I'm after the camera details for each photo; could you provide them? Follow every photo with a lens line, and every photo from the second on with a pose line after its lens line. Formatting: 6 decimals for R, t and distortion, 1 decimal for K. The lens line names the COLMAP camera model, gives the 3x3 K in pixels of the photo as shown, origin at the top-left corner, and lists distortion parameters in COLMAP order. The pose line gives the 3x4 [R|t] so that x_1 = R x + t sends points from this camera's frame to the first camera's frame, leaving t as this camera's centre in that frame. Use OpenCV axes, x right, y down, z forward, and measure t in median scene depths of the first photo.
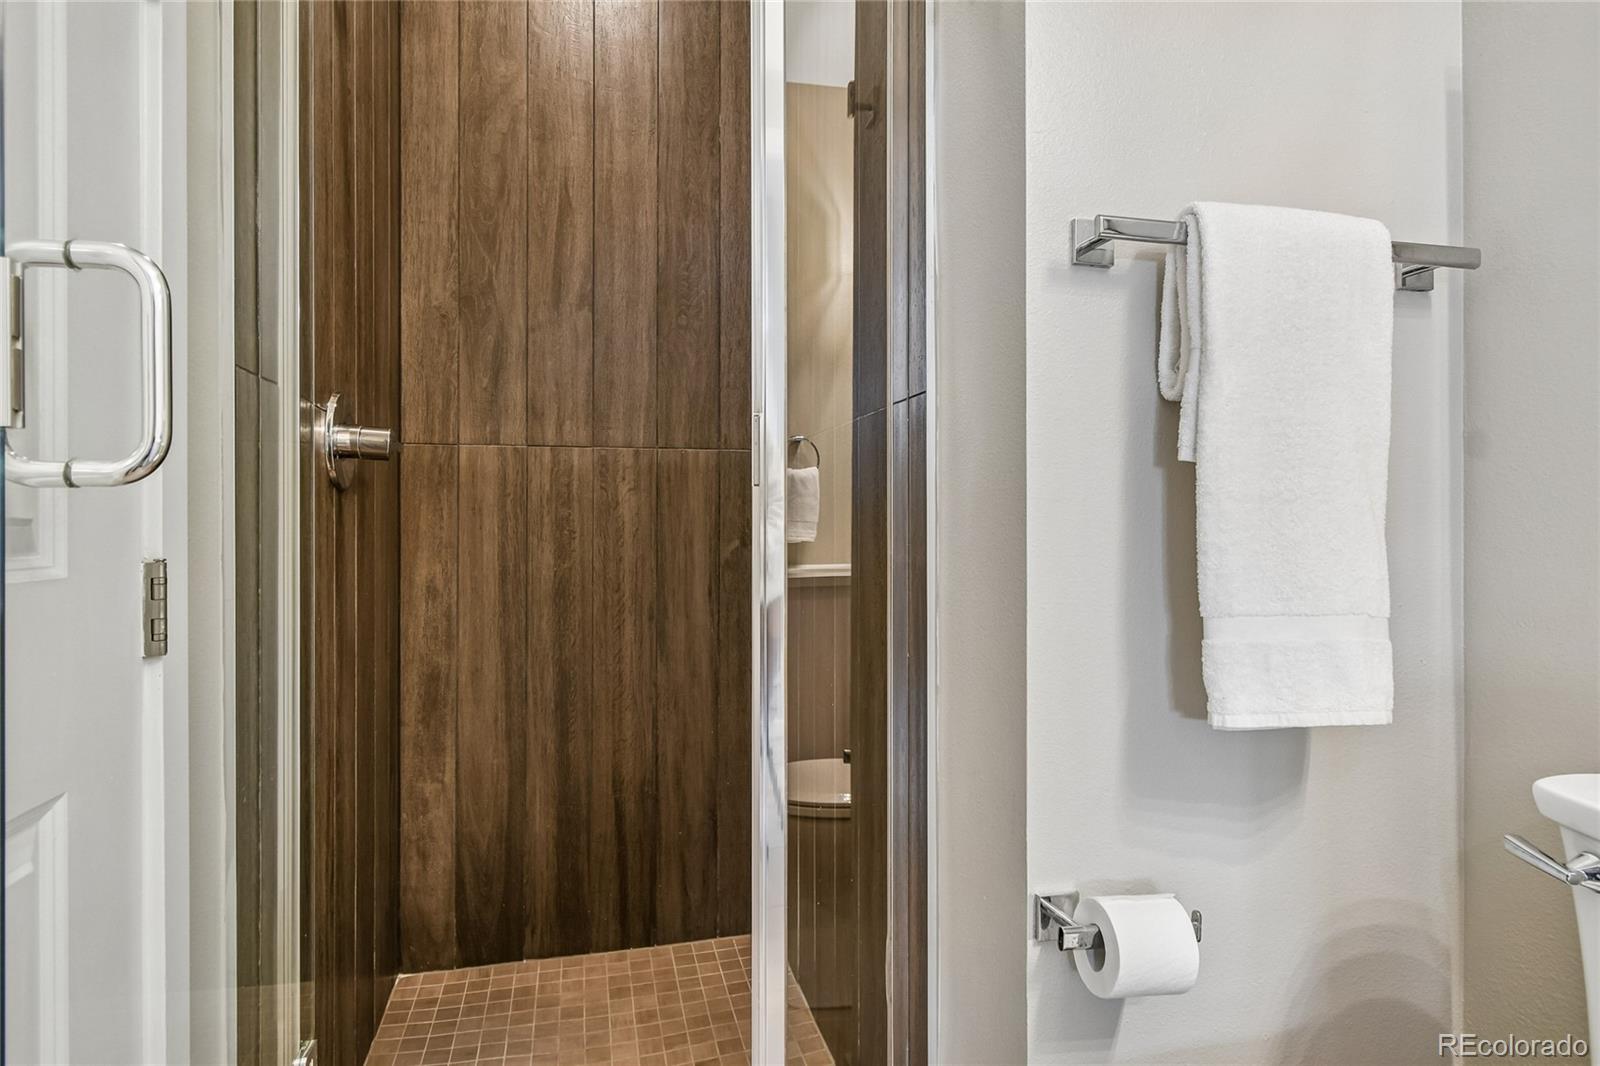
lens RADIAL K [[886.2, 0, 800.0], [0, 886.2, 533.0], [0, 0, 1]] dist [-0.000947, -0.000210]
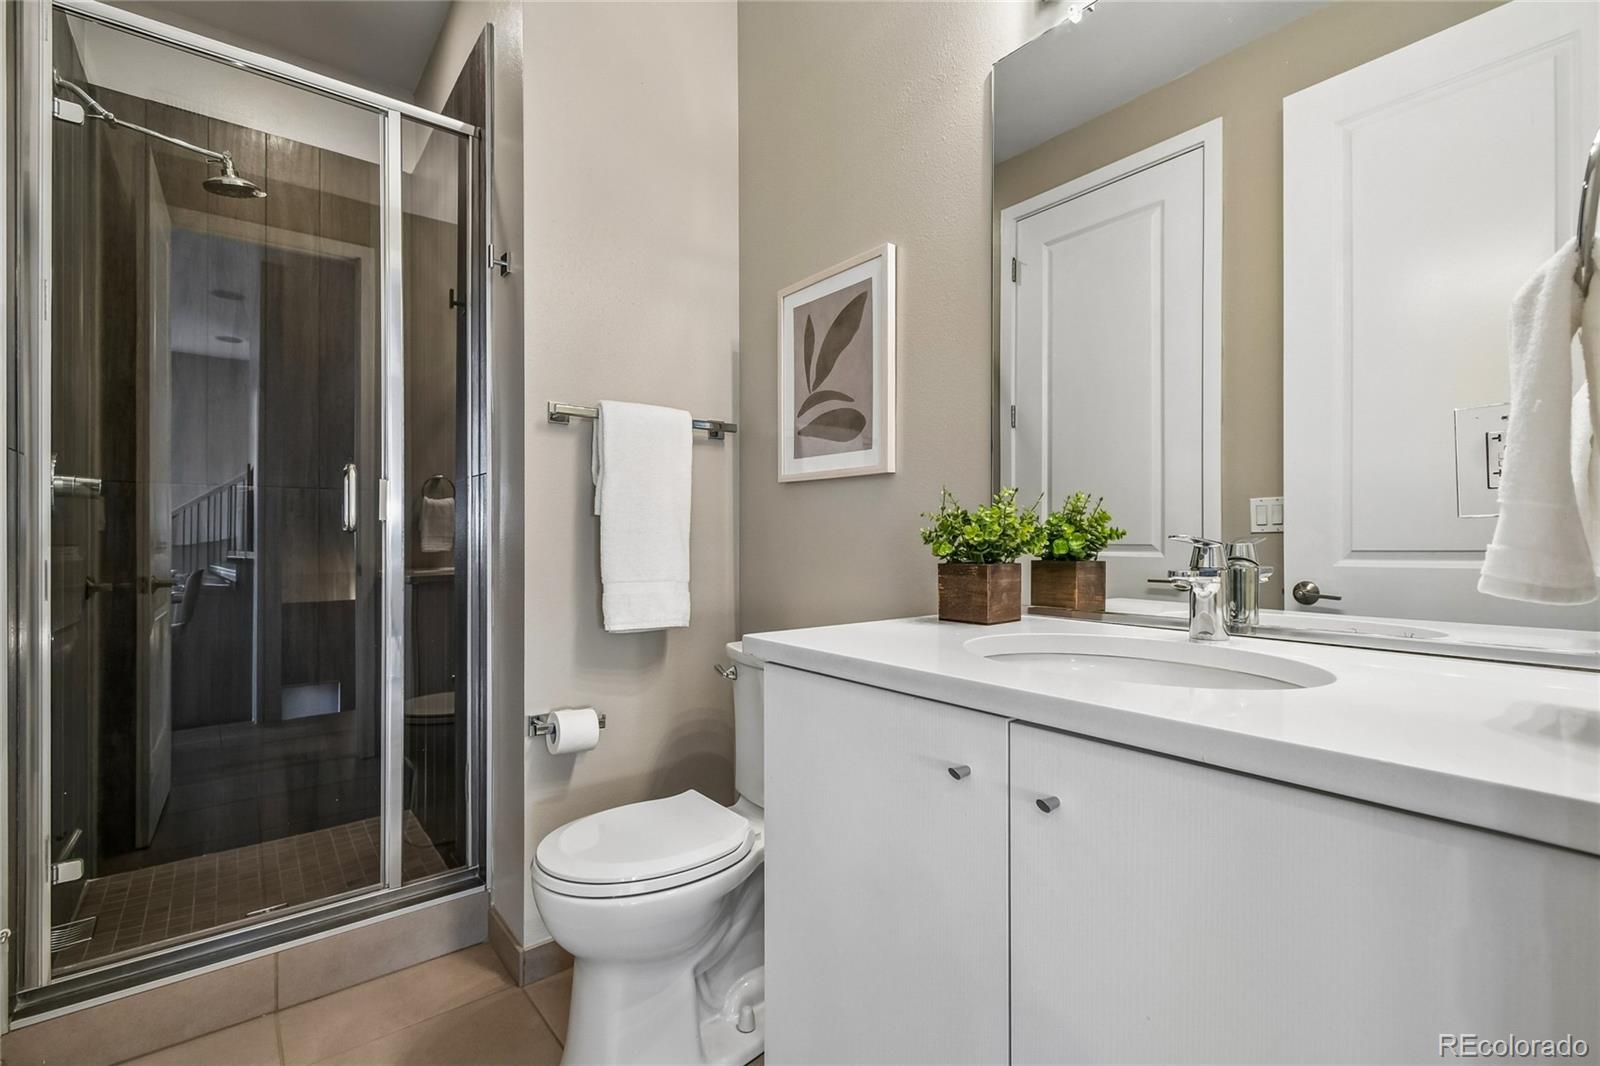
lens RADIAL K [[717.1, 0, 797.9], [0, 717.1, 531.0], [0, 0, 1]] dist [0.002150, -0.000524]
pose [[0.908896, 0.000128, 0.417023, 0.121654], [0.005574, 0.999907, -0.012457, -0.012846], [-0.416986, 0.013647, 0.908810, -0.778628]]
